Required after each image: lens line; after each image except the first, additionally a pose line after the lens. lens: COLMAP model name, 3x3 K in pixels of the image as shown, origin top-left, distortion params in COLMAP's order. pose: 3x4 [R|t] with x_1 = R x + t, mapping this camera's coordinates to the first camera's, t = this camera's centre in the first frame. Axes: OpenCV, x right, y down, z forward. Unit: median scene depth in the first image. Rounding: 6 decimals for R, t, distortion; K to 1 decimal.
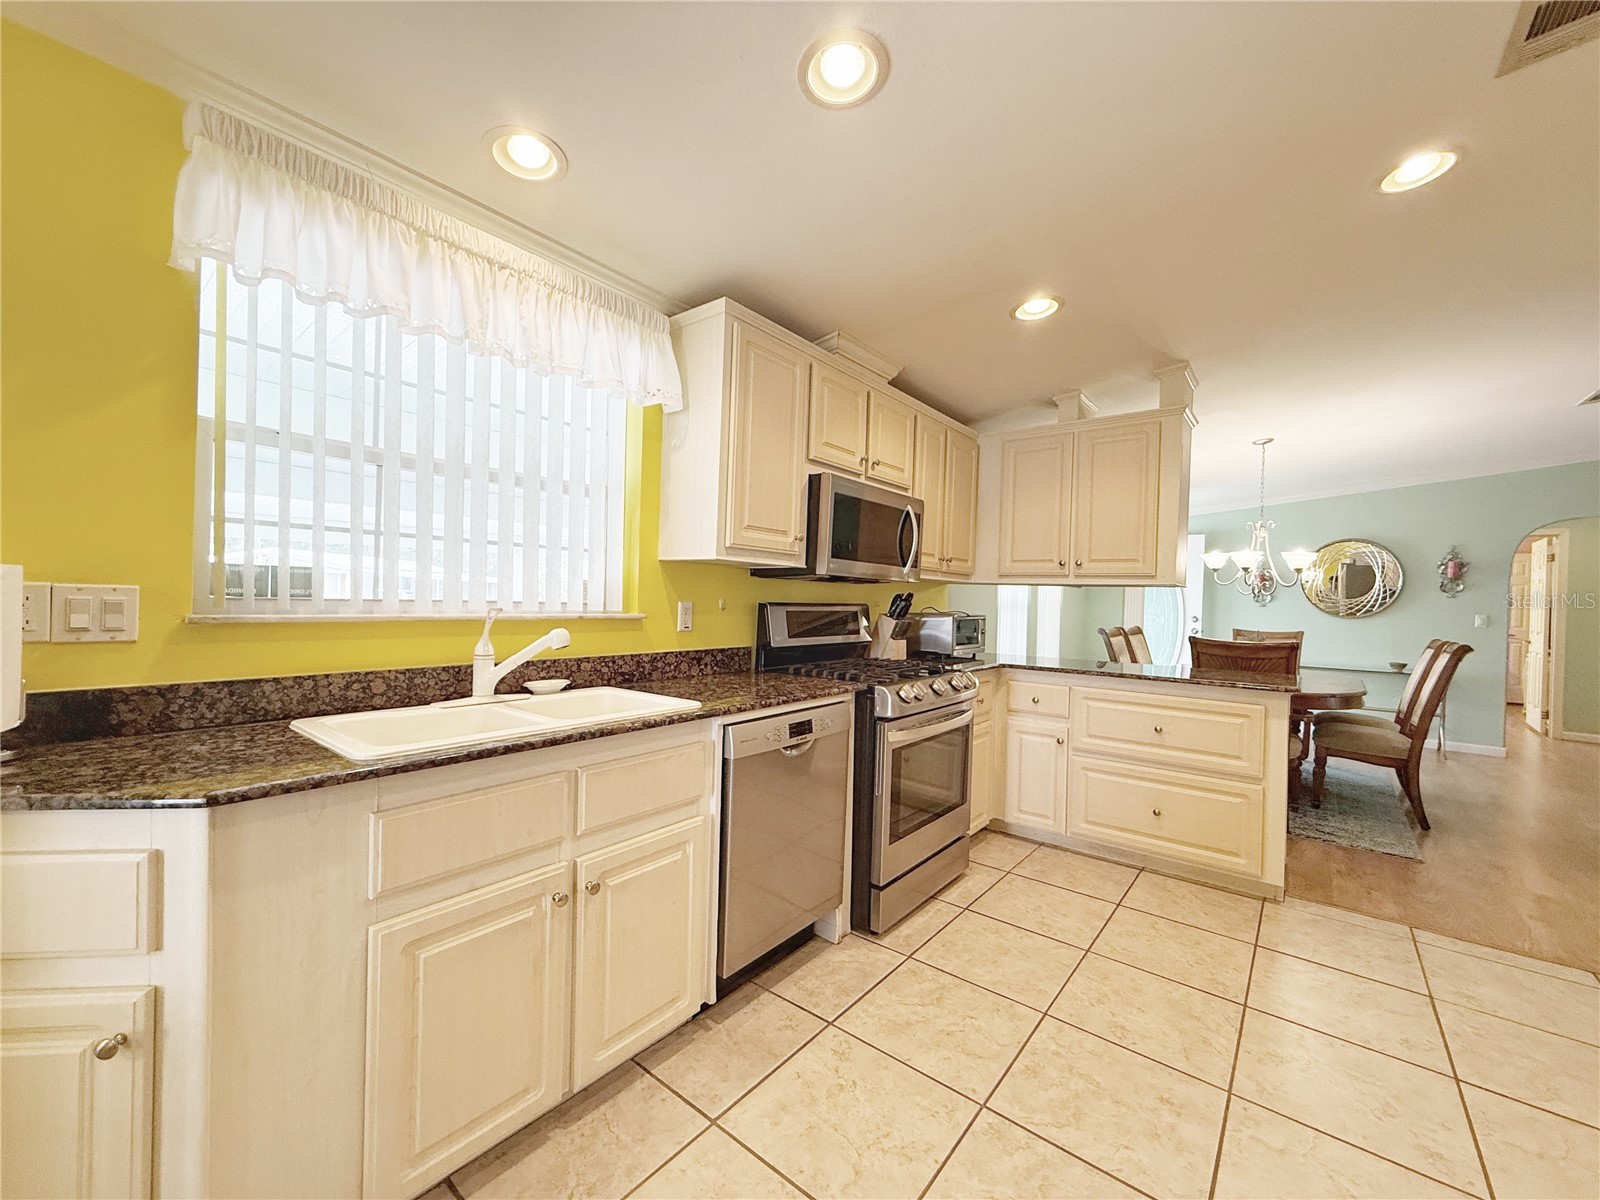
lens RADIAL K [[644.0, 0, 793.6], [0, 644.0, 604.3], [0, 0, 1]] dist [-0.000509, 0.000181]
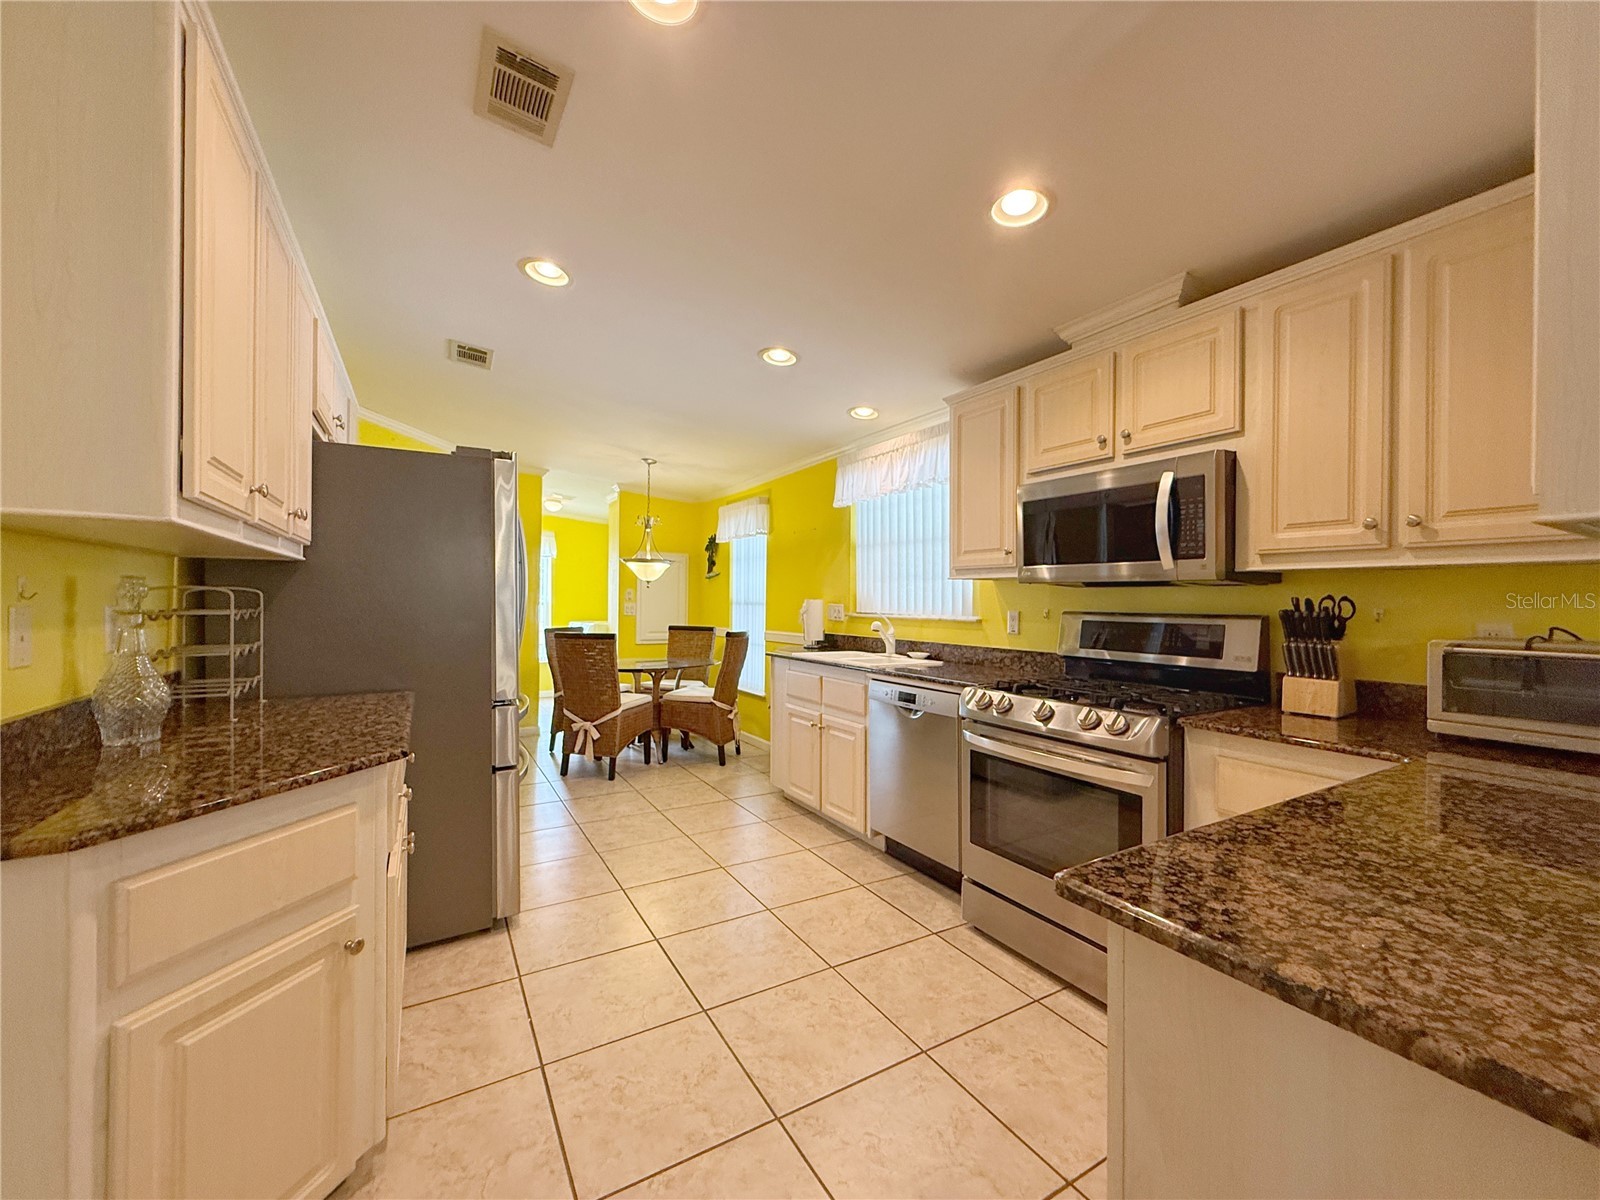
lens RADIAL K [[644.0, 0, 803.9], [0, 644.0, 603.7], [0, 0, 1]] dist [-0.000509, 0.000181]
pose [[-0.347581, -0.024715, -0.937324, 0.959682], [-0.025605, 0.999530, -0.016861, 0.011360], [0.937300, 0.018140, -0.348050, 0.863819]]
